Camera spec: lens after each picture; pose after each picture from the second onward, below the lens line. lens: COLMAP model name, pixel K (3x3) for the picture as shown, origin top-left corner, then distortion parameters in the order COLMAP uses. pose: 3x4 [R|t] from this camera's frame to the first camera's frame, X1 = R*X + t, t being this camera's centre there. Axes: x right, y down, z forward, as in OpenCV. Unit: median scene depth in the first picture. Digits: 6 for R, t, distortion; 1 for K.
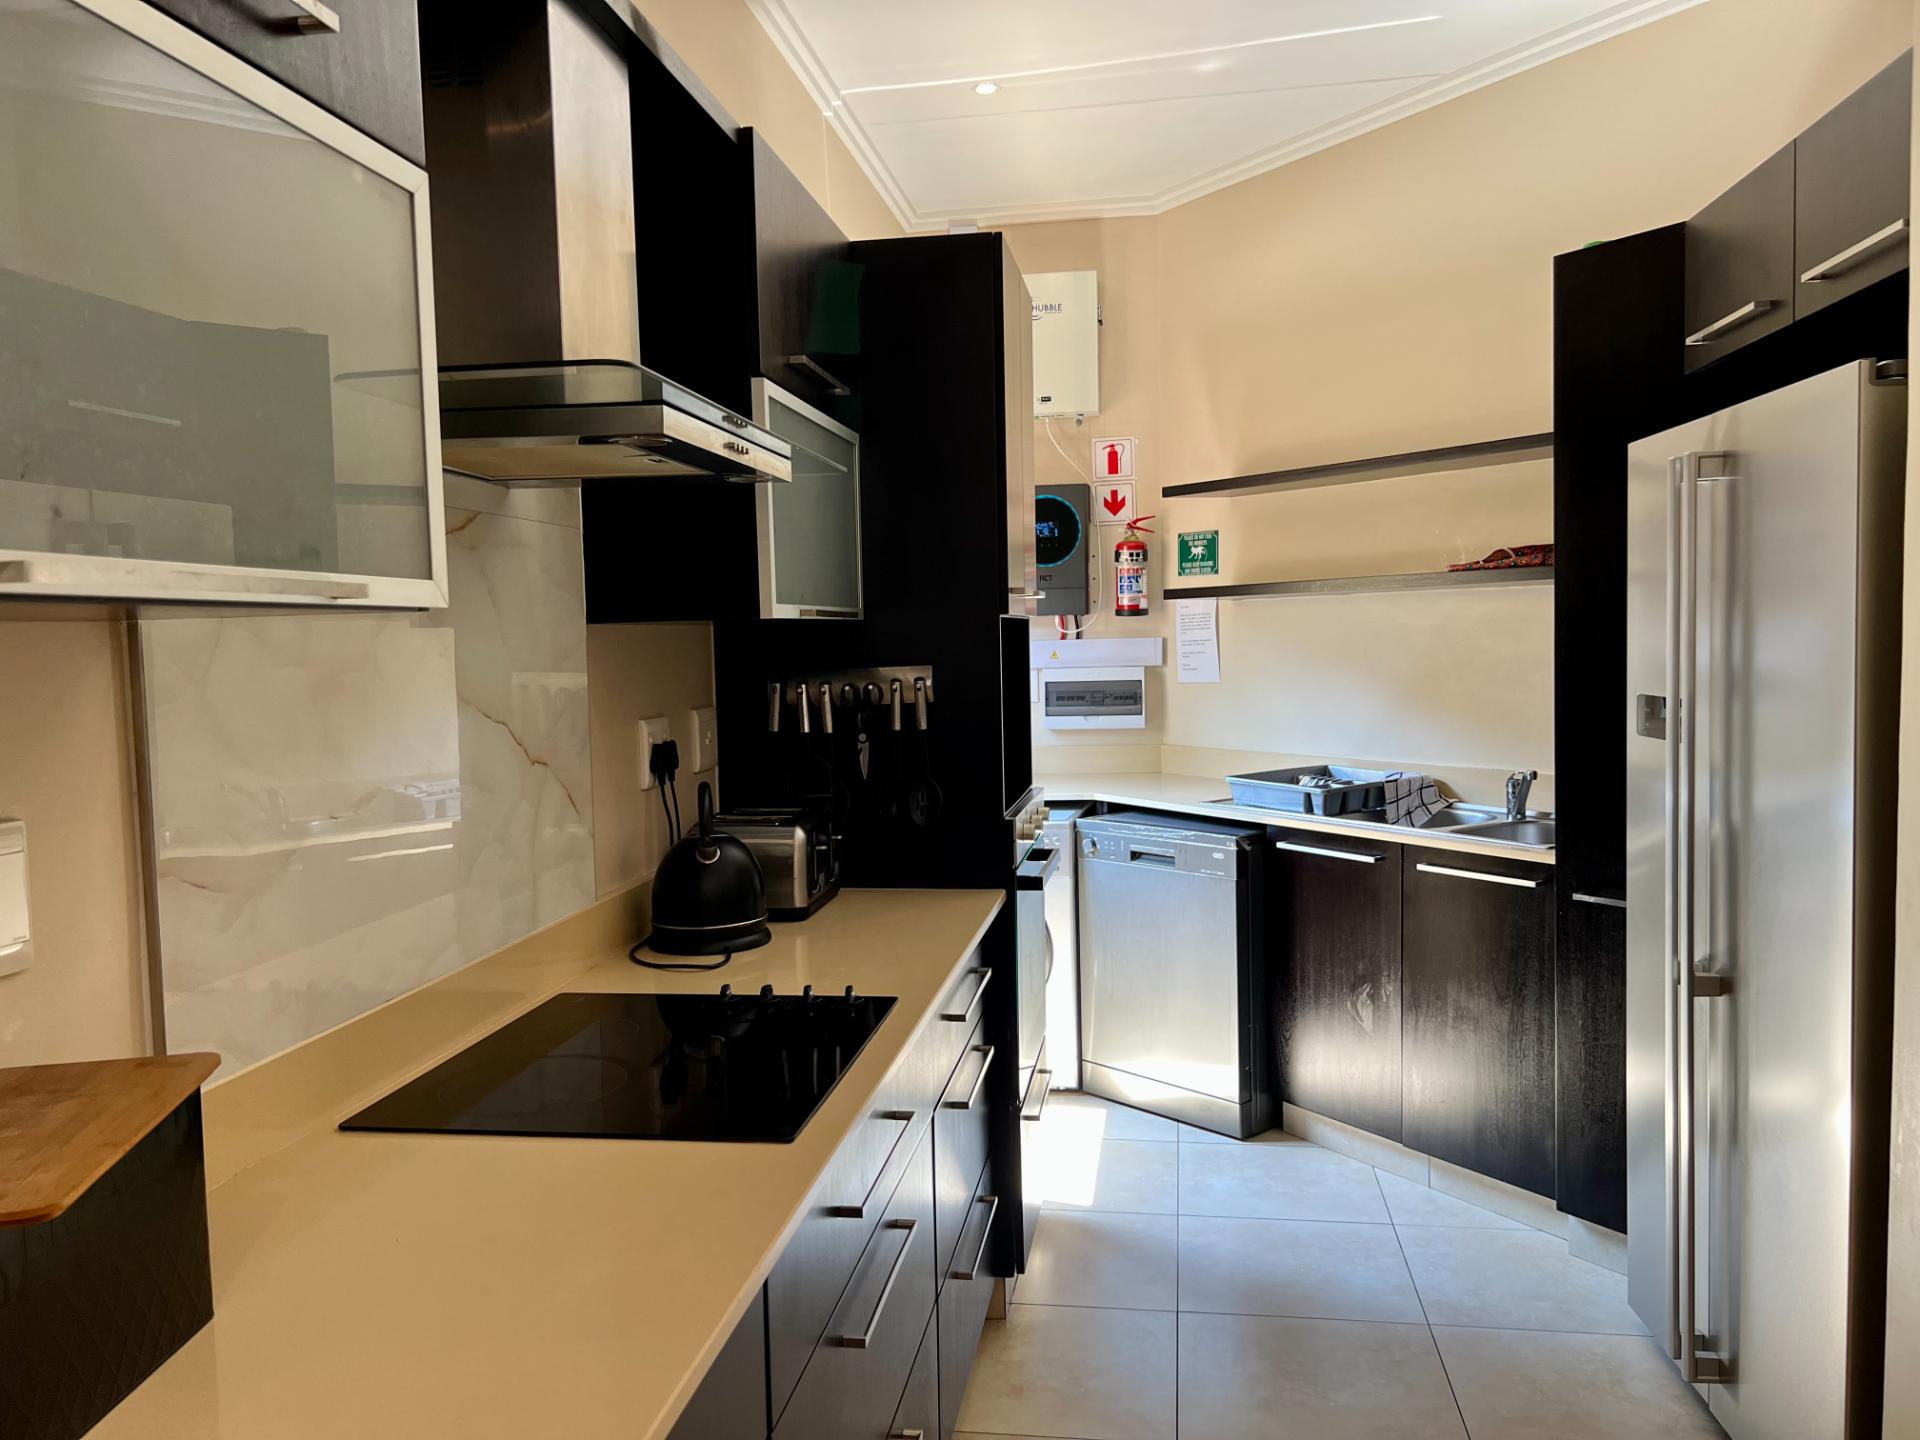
lens RADIAL K [[1473.4, 0, 960.0], [0, 1473.4, 720.0], [0, 0, 1]] dist [0.073528, -0.069329]
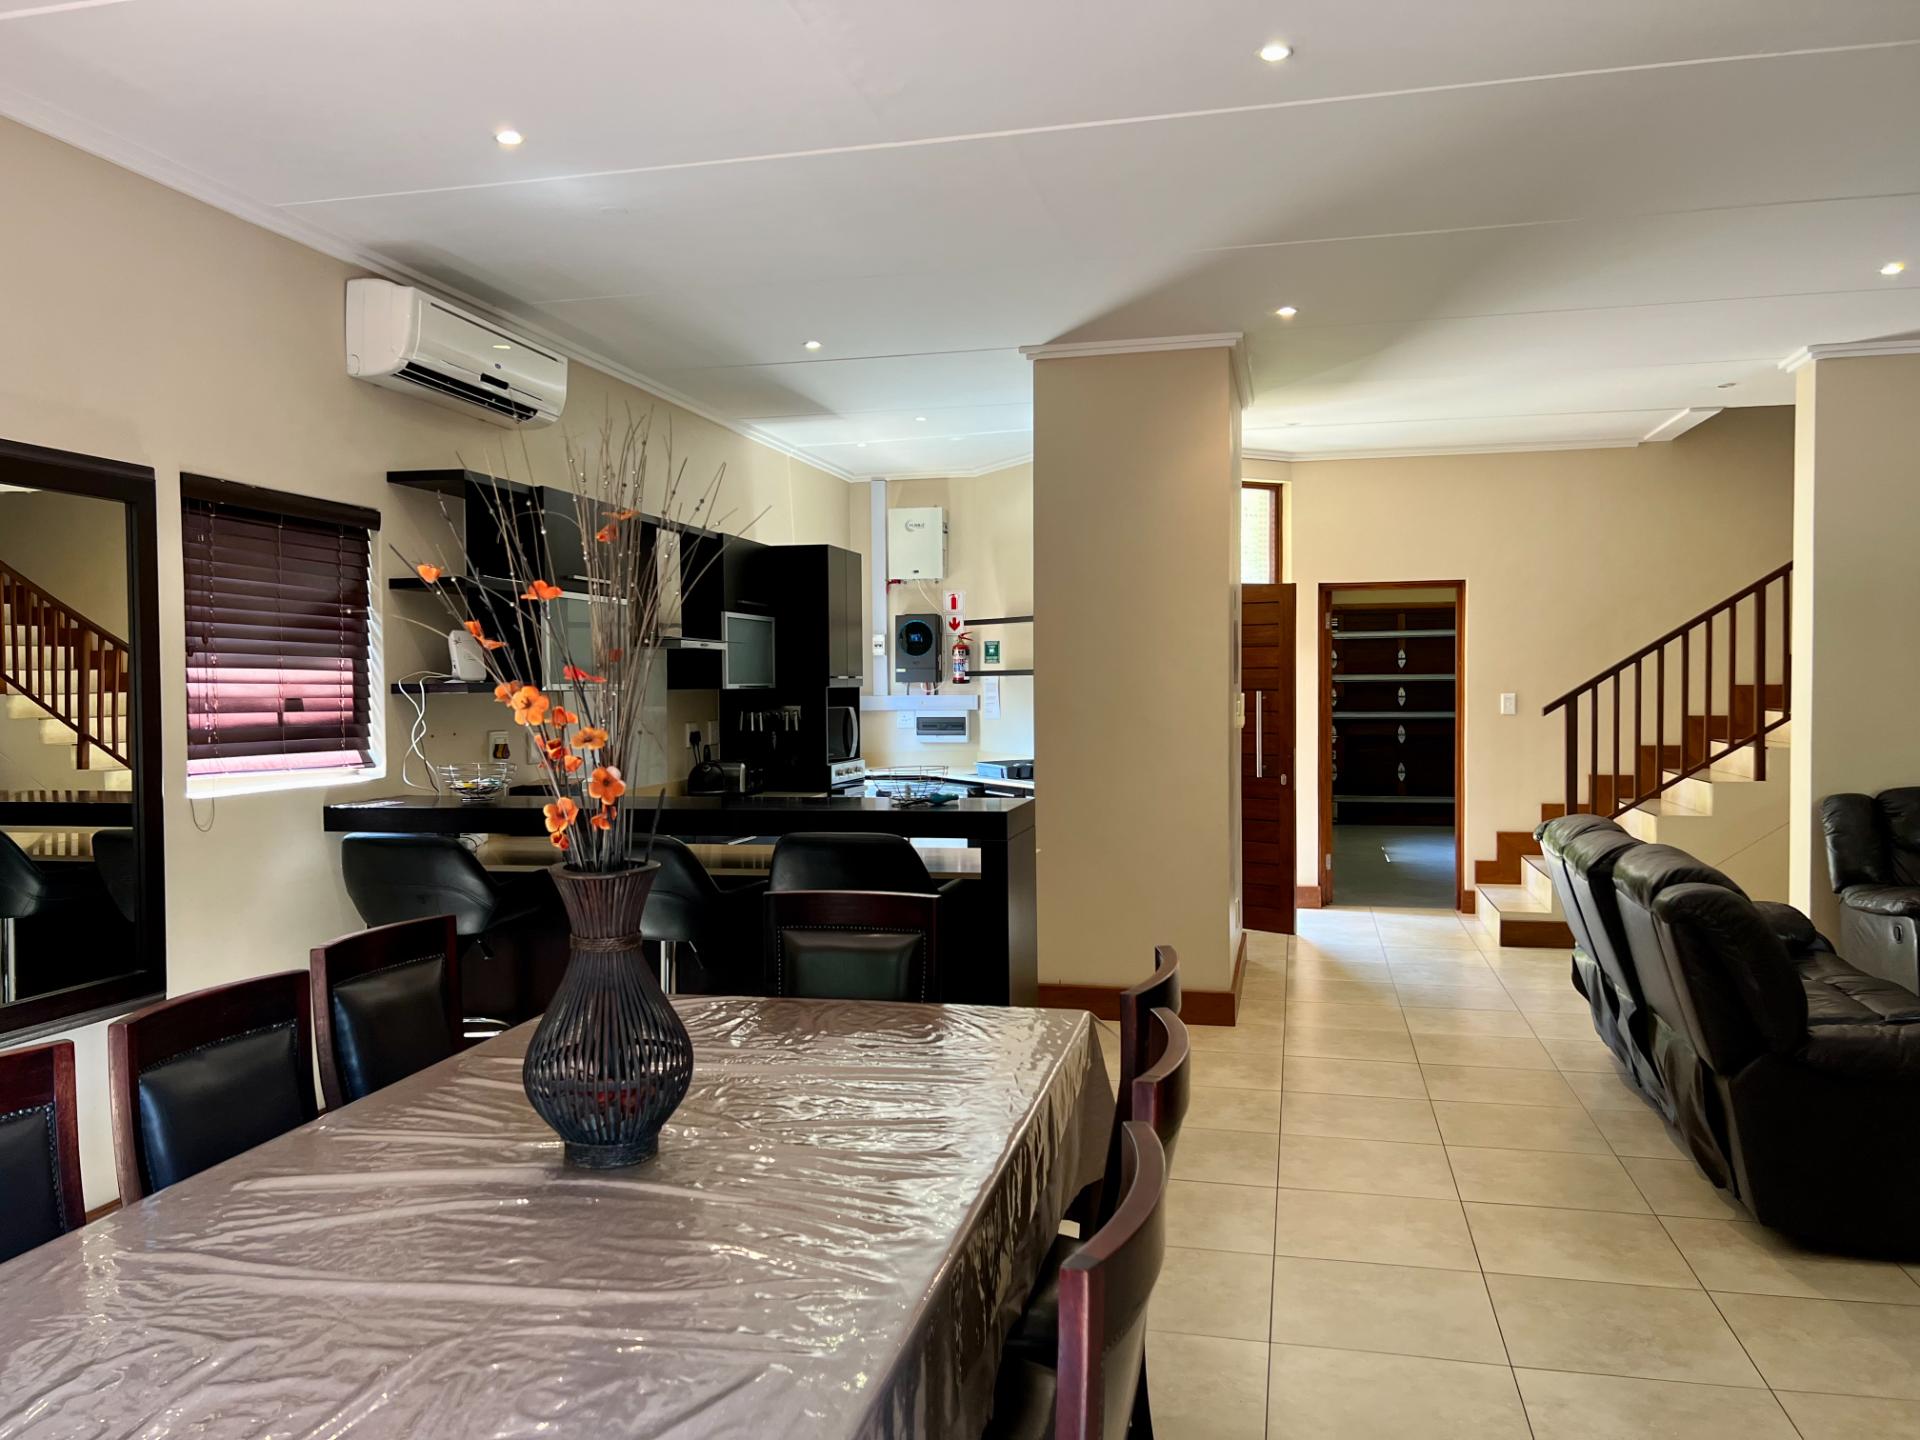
lens RADIAL K [[1473.4, 0, 960.0], [0, 1473.4, 720.0], [0, 0, 1]] dist [0.073528, -0.069329]
pose [[0.996304, 0.016837, -0.084231, 0.282807], [-0.019530, 0.999321, -0.031242, 0.037411], [0.083648, 0.032772, 0.995956, -0.922701]]
